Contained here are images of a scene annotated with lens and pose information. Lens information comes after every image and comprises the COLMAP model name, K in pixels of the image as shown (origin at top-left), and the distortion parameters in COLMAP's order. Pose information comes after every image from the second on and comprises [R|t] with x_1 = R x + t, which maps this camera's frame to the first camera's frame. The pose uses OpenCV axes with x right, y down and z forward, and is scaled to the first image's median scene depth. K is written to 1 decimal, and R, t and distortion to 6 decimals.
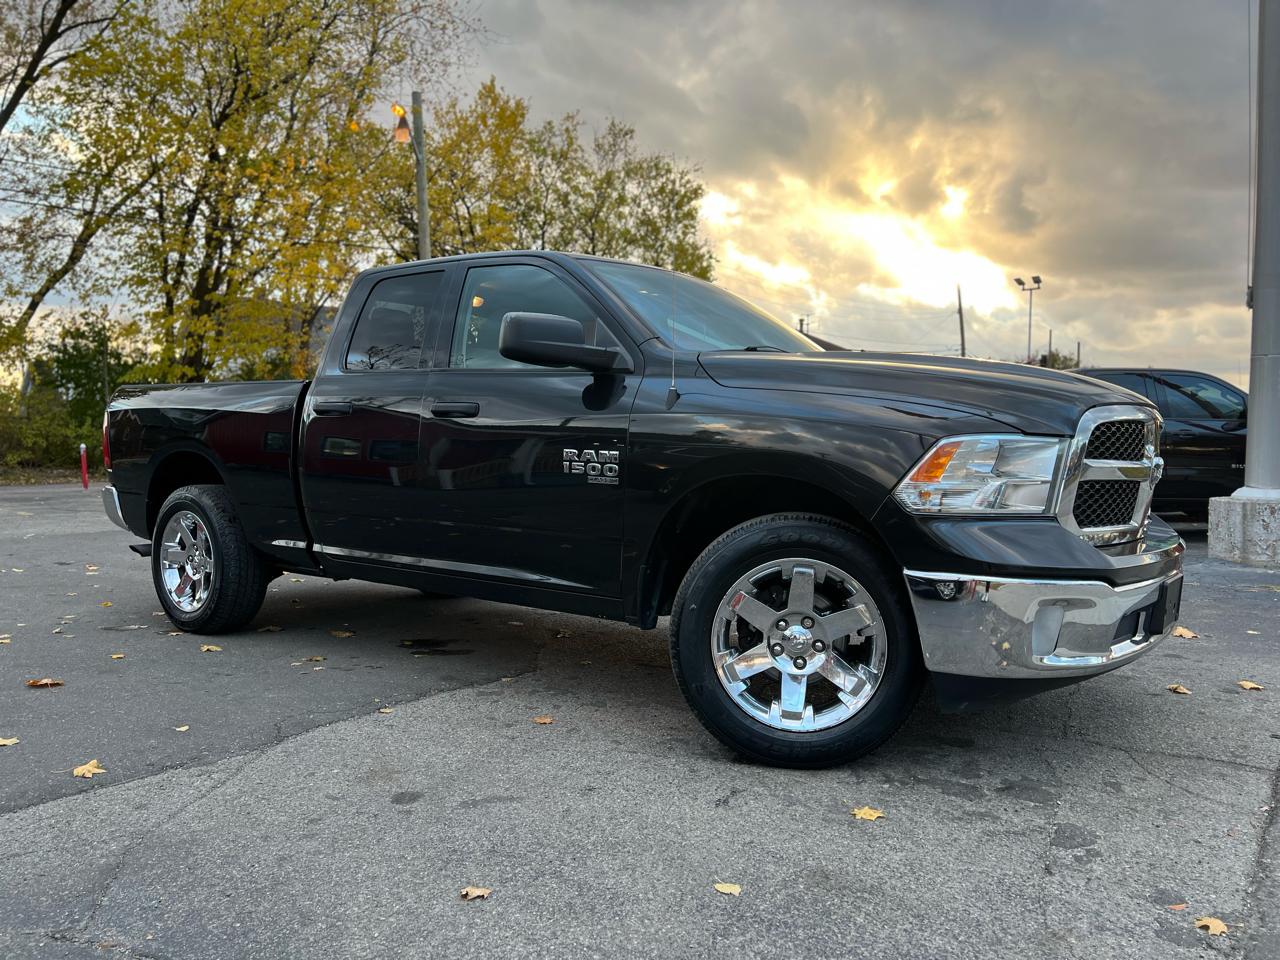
lens RADIAL K [[978.2, 0, 644.4], [0, 978.2, 478.0], [0, 0, 1]] dist [0.020517, -0.020280]
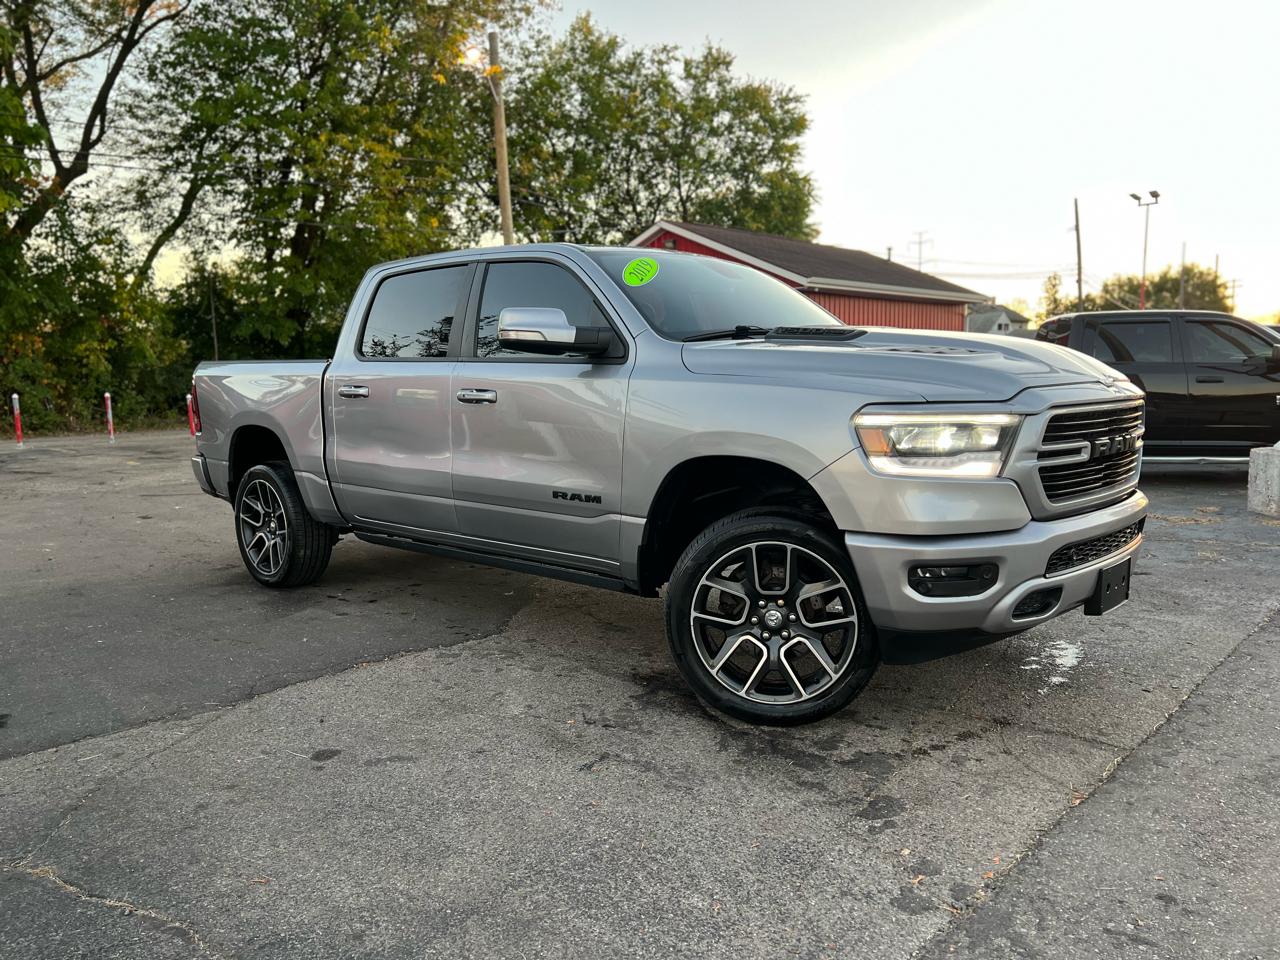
lens RADIAL K [[978.2, 0, 644.4], [0, 978.2, 478.0], [0, 0, 1]] dist [0.020517, -0.020280]
pose [[0.993609, -0.004642, -0.112783, 0.126364], [0.012612, 0.997464, 0.070050, -0.037870], [0.112172, -0.071025, 0.991147, -0.044162]]
